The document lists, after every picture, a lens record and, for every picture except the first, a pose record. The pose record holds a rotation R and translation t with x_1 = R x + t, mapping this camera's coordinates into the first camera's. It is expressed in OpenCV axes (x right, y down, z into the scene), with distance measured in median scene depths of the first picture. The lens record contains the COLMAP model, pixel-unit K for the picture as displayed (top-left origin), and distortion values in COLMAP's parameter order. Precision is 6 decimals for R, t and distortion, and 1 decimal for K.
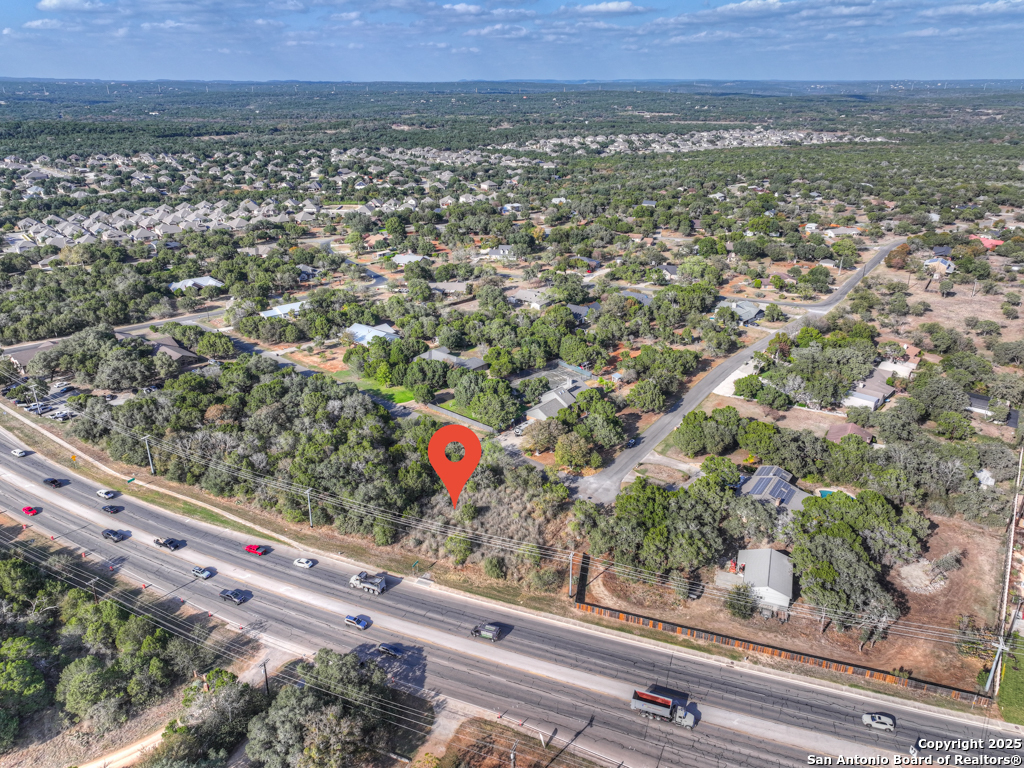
lens RADIAL K [[738.1, 0, 510.2], [0, 738.1, 345.0], [0, 0, 1]] dist [-0.003883, 0.027818]
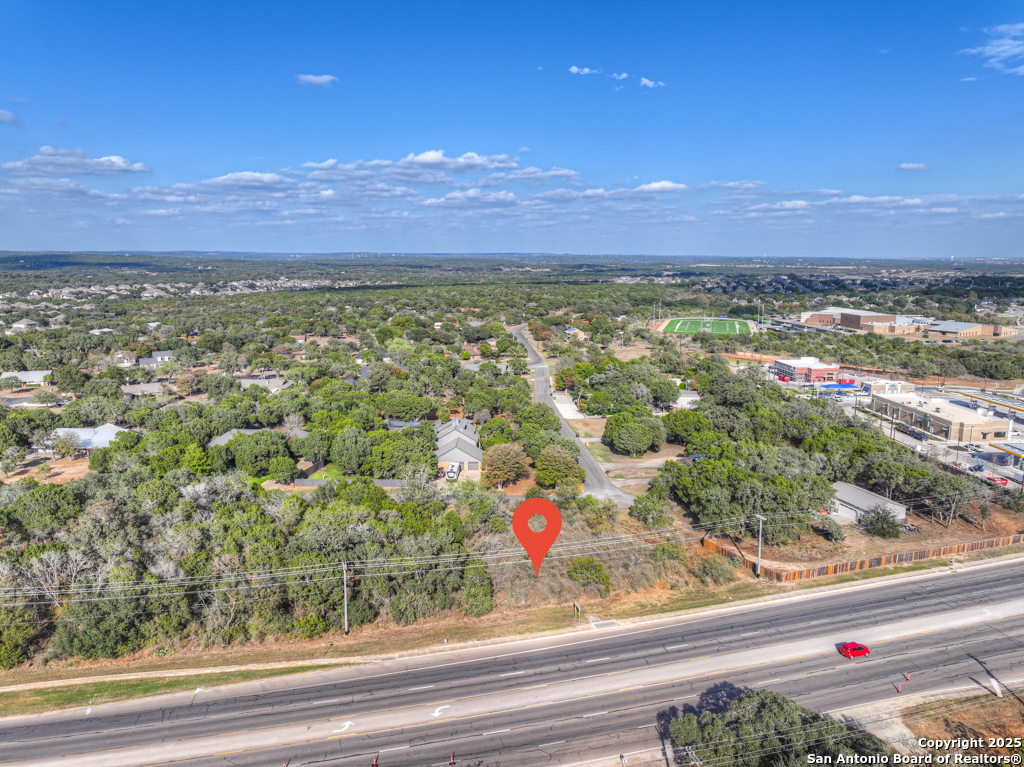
lens RADIAL K [[723.0, 0, 511.0], [0, 723.0, 385.0], [0, 0, 1]] dist [-0.004025, 0.025327]
pose [[0.782583, -0.109628, 0.612817, -0.500316], [0.209937, 0.973186, -0.094000, 0.136227], [-0.586080, 0.202216, 0.784614, 0.433645]]
